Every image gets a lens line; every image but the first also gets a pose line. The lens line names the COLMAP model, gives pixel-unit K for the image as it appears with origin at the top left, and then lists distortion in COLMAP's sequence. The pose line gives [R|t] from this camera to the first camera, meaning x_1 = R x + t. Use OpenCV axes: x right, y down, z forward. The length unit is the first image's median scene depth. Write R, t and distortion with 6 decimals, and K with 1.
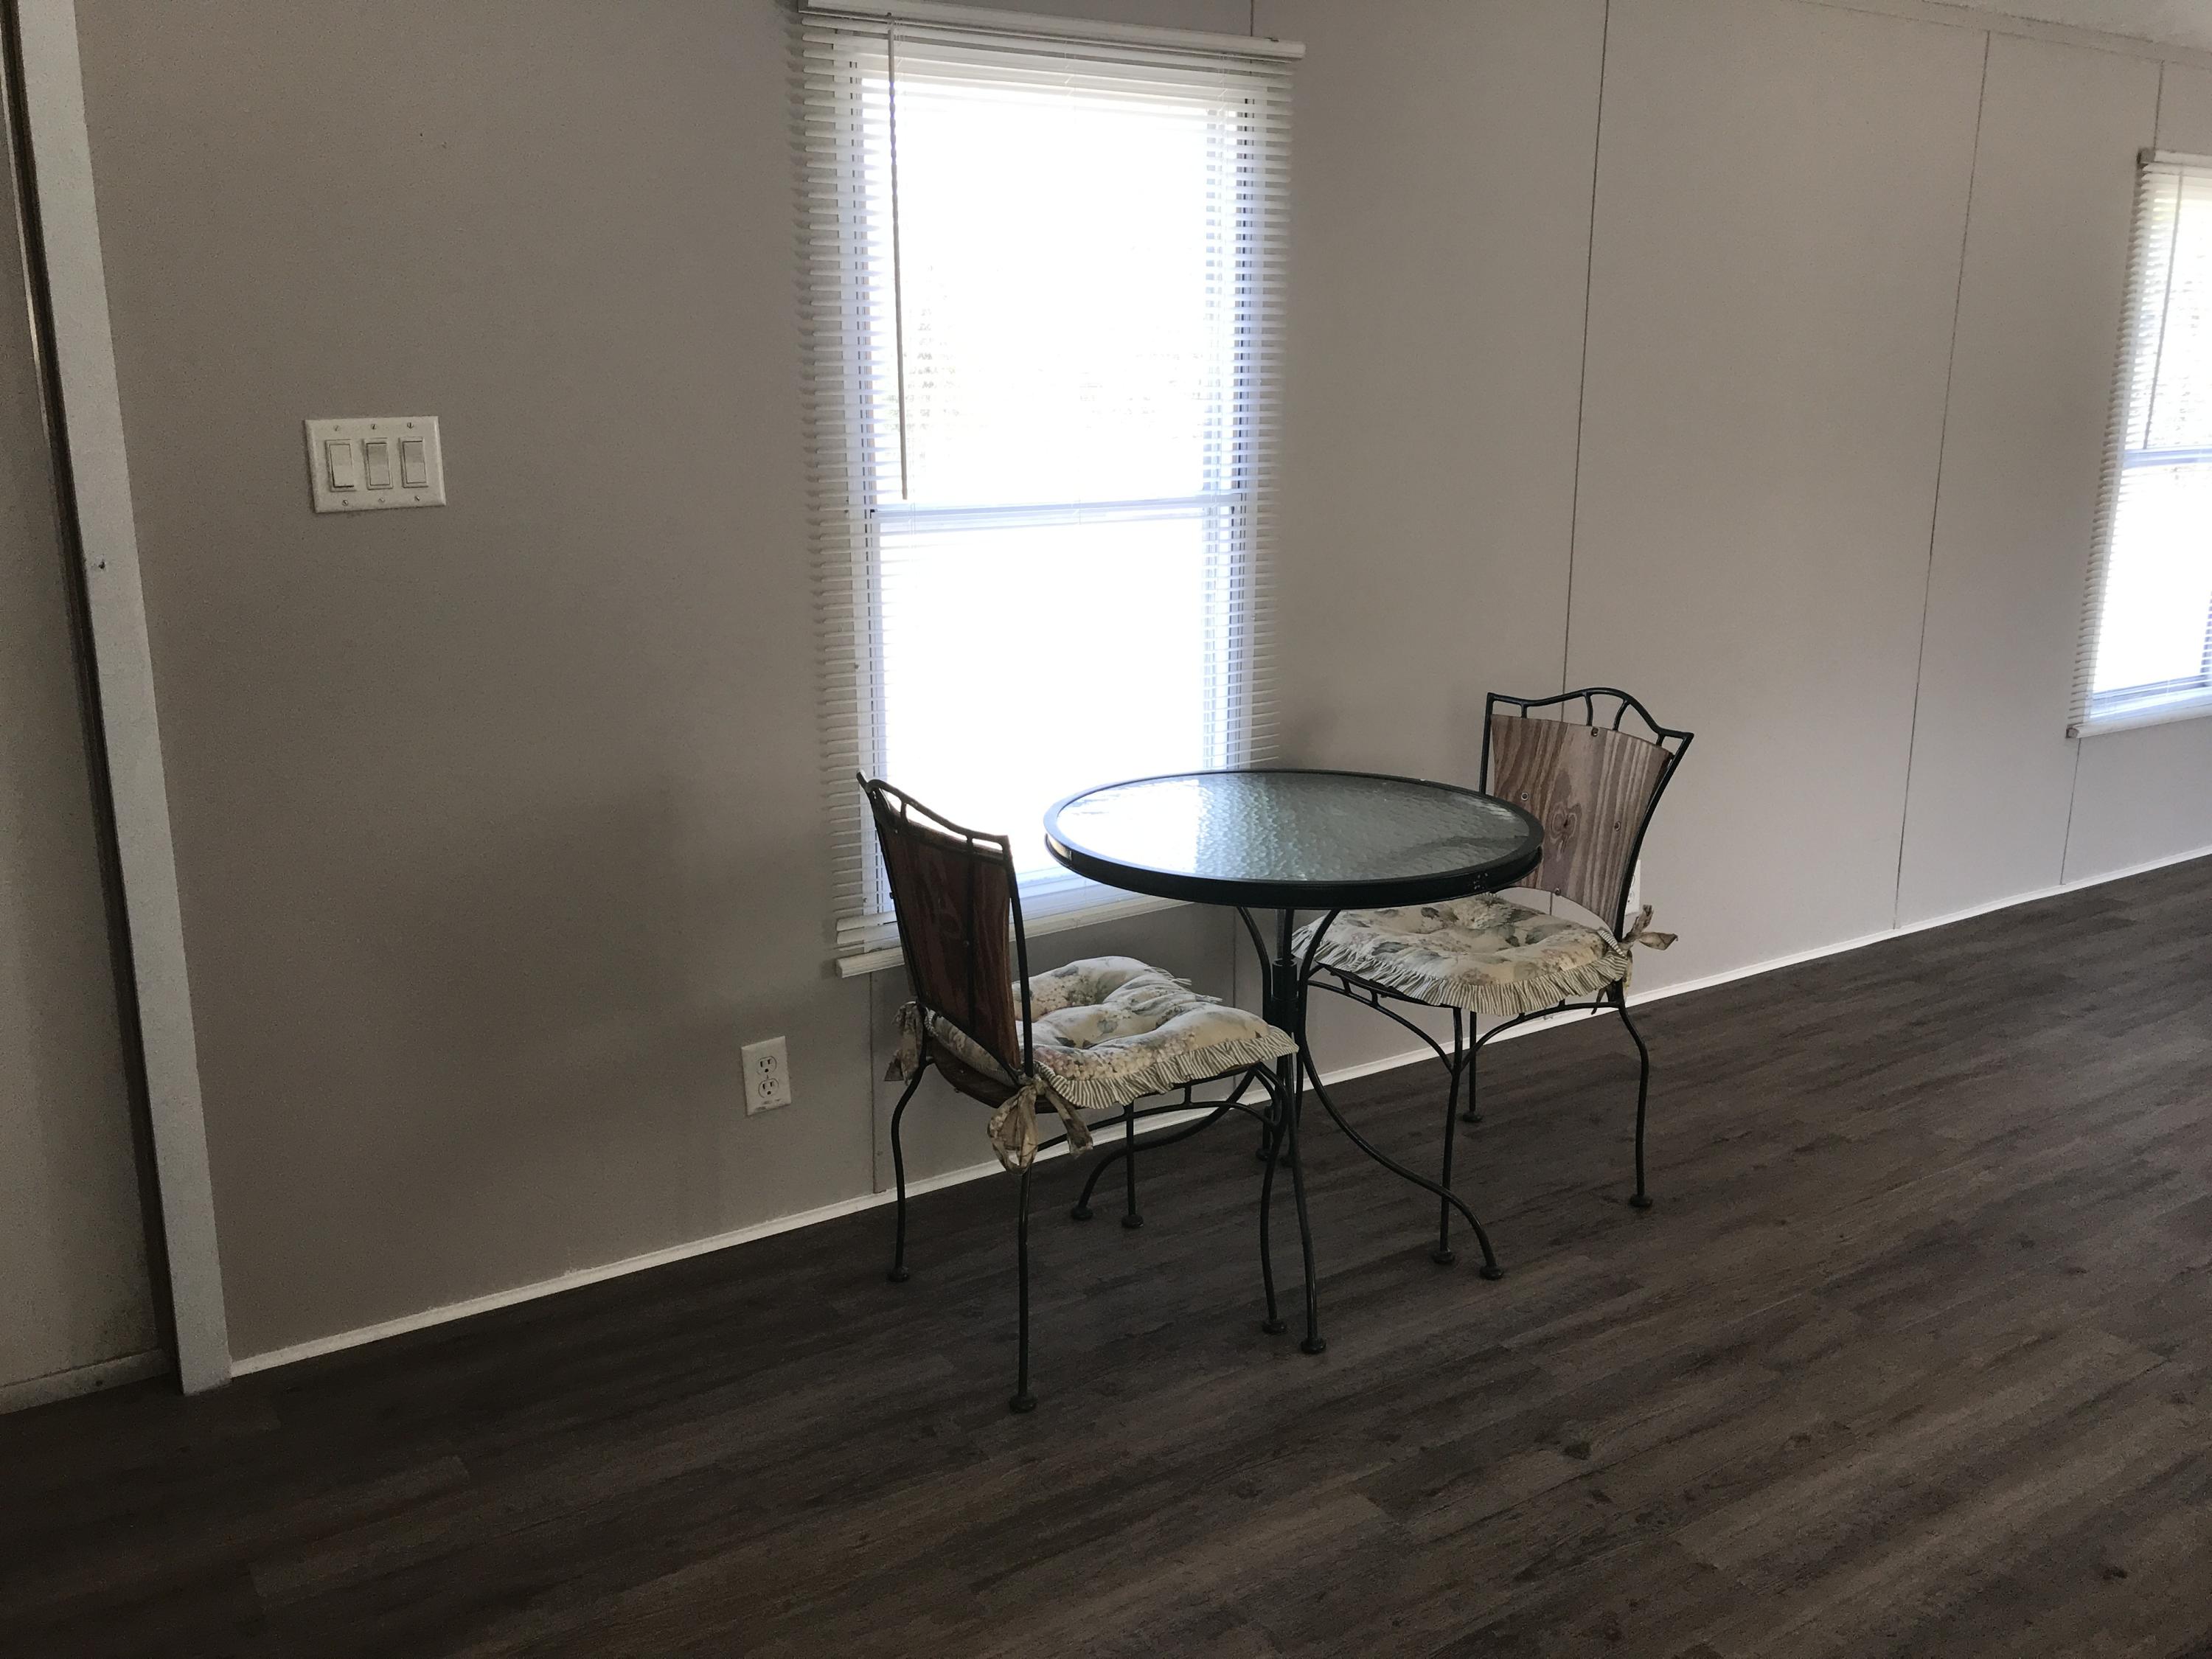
lens RADIAL K [[1784.7, 0, 1106.0], [0, 1784.7, 829.5], [0, 0, 1]] dist [0.093190, -0.123604]
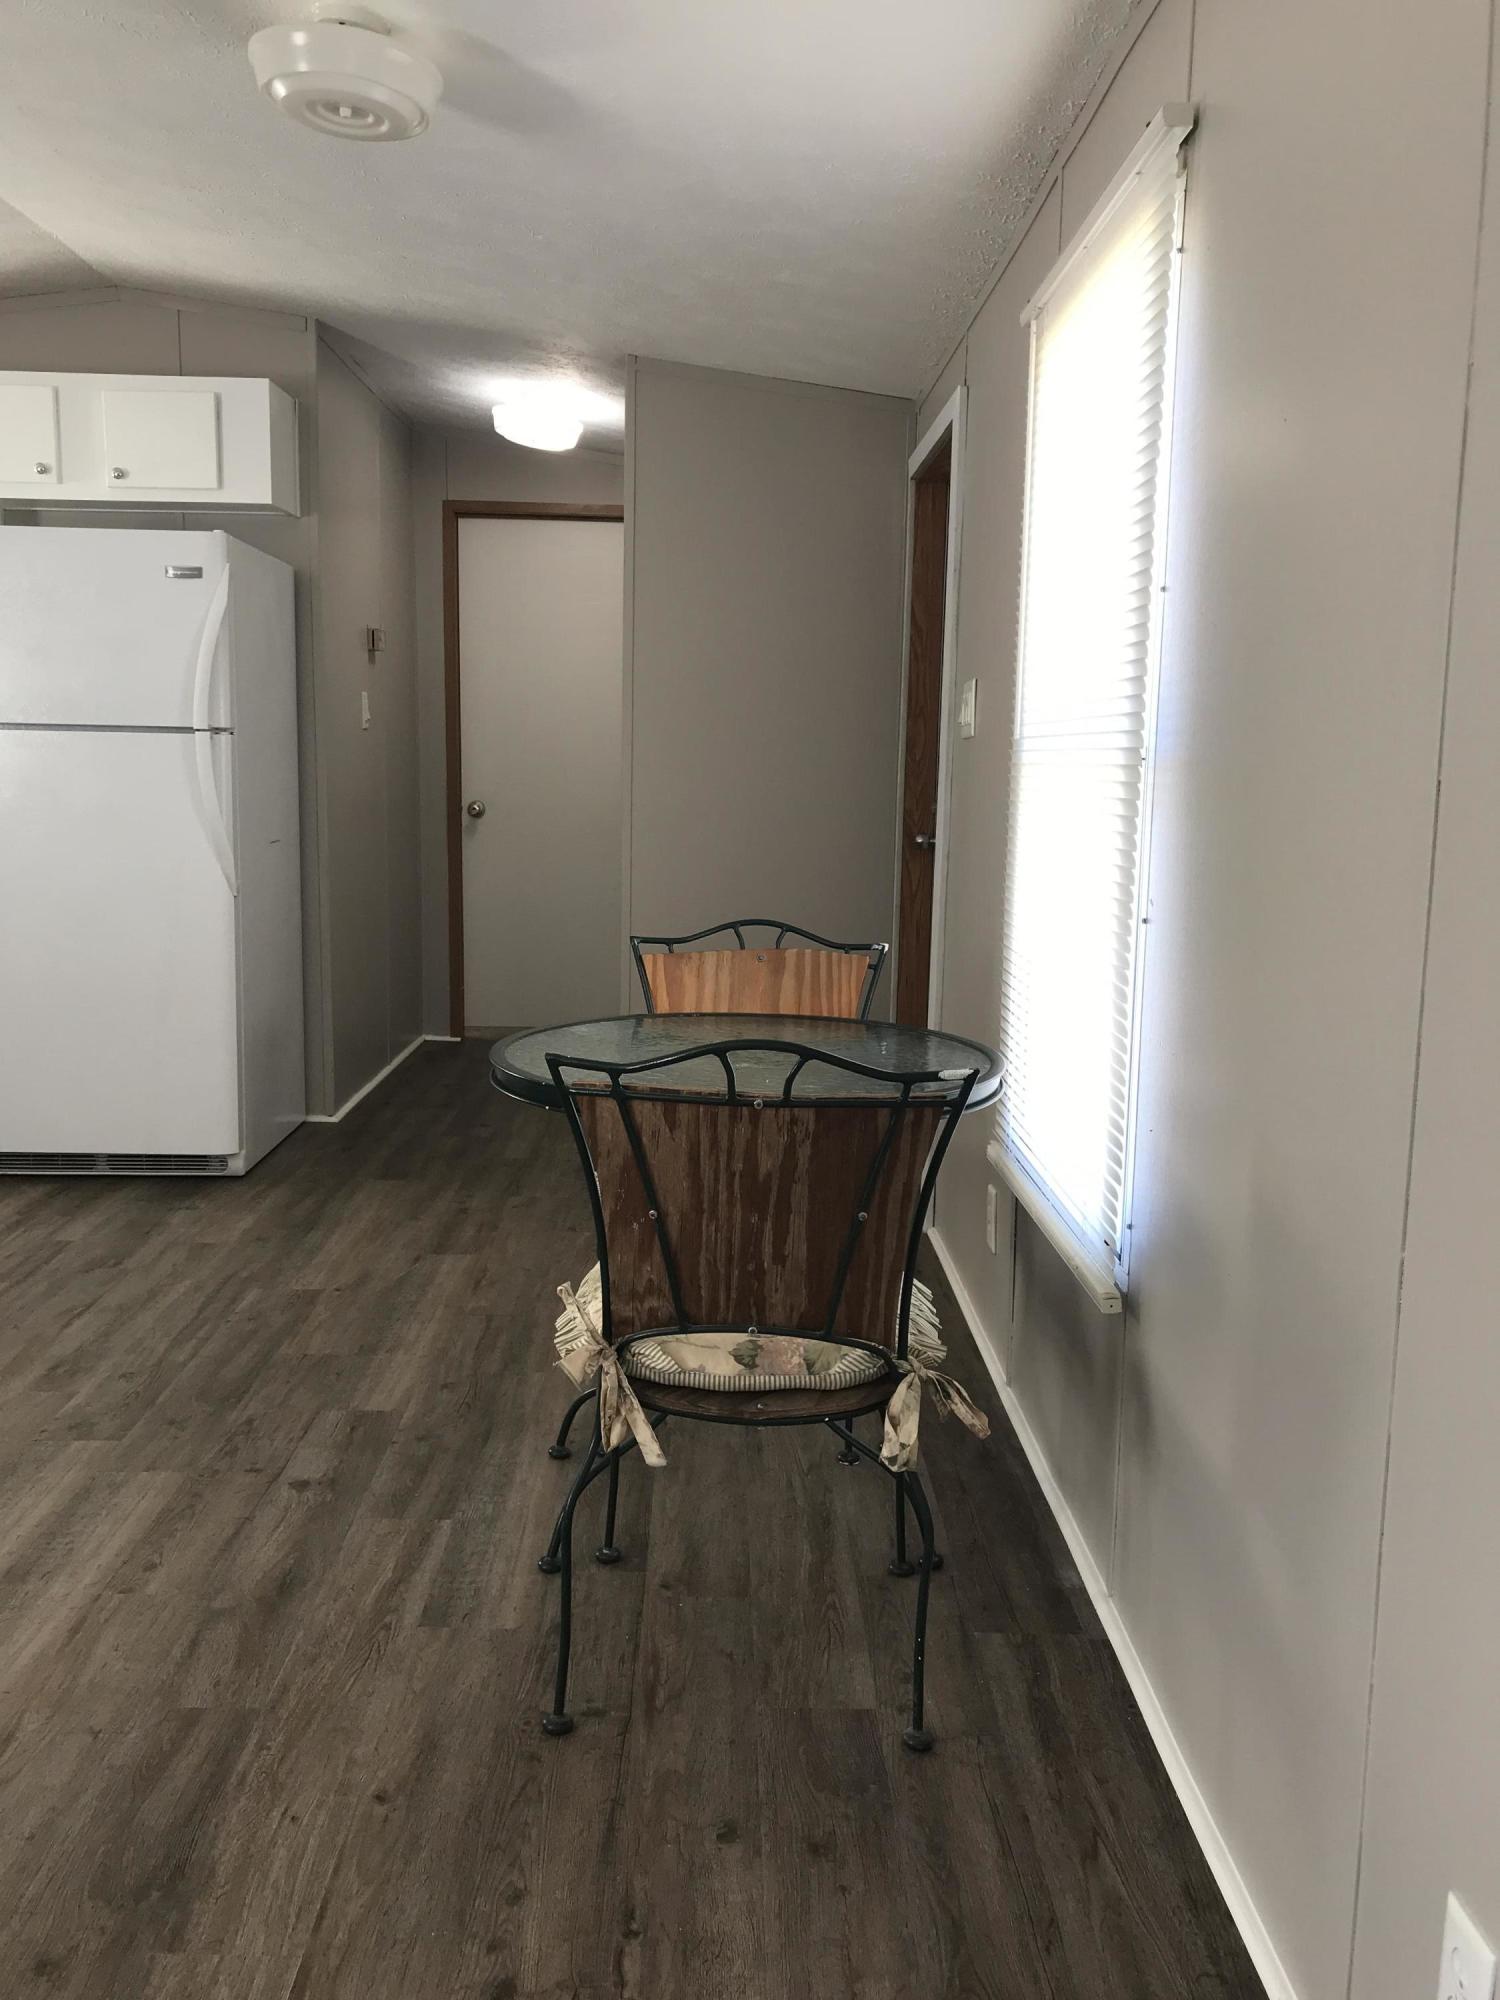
lens RADIAL K [[1613.6, 0, 750.0], [0, 1613.6, 1000.0], [0, 0, 1]] dist [0.093190, -0.123604]
pose [[-0.518068, 0.118603, -0.847077, 0.939011], [-0.214853, 0.940543, 0.263093, -0.293962], [0.827915, 0.318297, -0.461783, 1.565607]]
